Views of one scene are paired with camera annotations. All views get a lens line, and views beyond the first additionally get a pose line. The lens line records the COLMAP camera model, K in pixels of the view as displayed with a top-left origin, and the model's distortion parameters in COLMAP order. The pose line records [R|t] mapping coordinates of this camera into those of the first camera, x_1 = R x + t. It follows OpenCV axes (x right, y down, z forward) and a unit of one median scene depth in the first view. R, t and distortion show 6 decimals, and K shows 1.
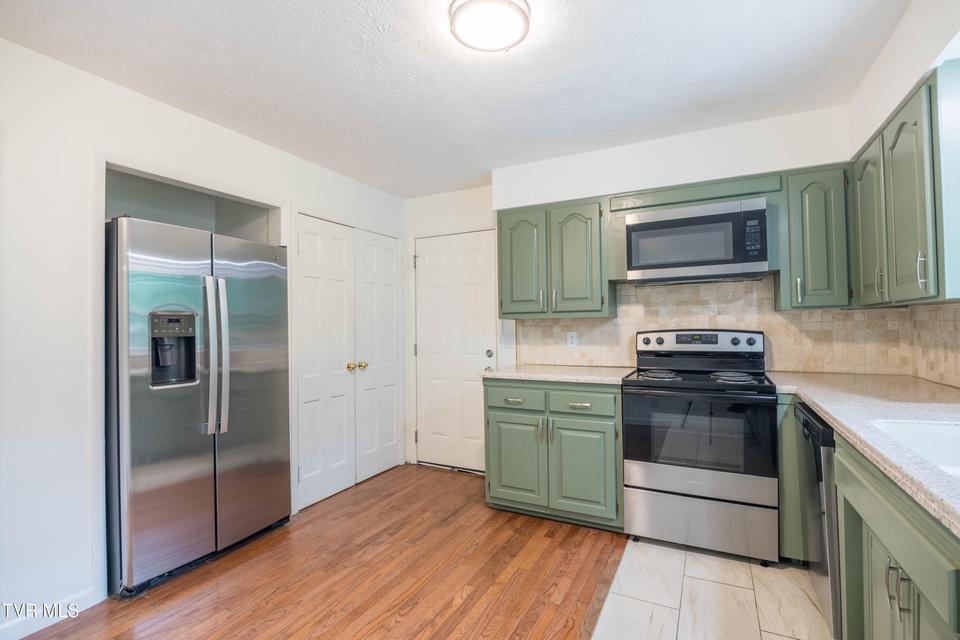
lens RADIAL K [[447.8, 0, 487.2], [0, 447.8, 321.1], [0, 0, 1]] dist [-0.002146, -0.002543]
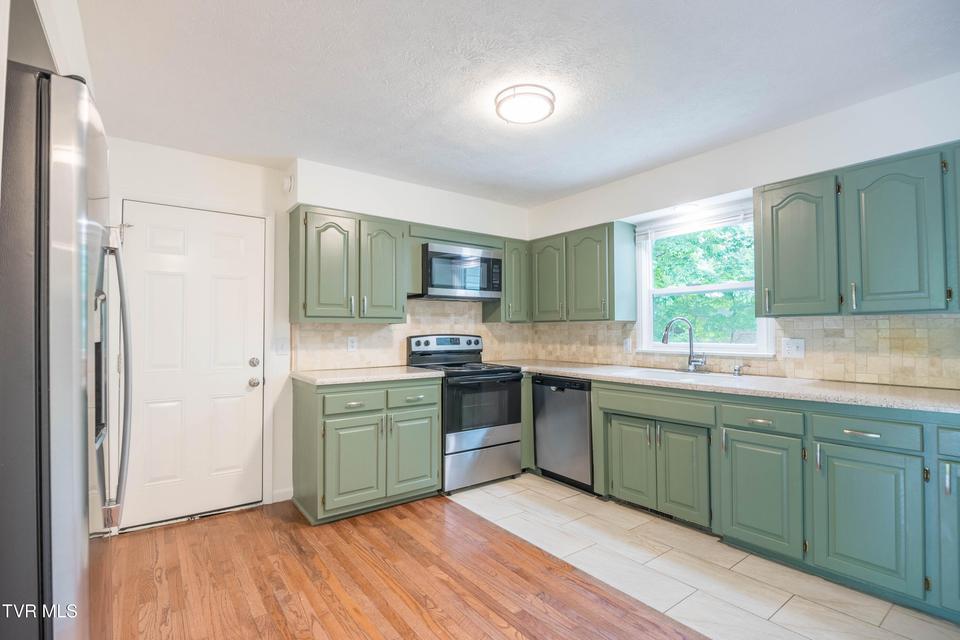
lens RADIAL K [[447.8, 0, 488.1], [0, 447.8, 323.8], [0, 0, 1]] dist [-0.002146, -0.002543]
pose [[0.437432, 0.026676, 0.898856, -0.735998], [-0.014971, 0.999637, -0.022381, 0.015735], [-0.899127, -0.003666, 0.437672, 0.297564]]
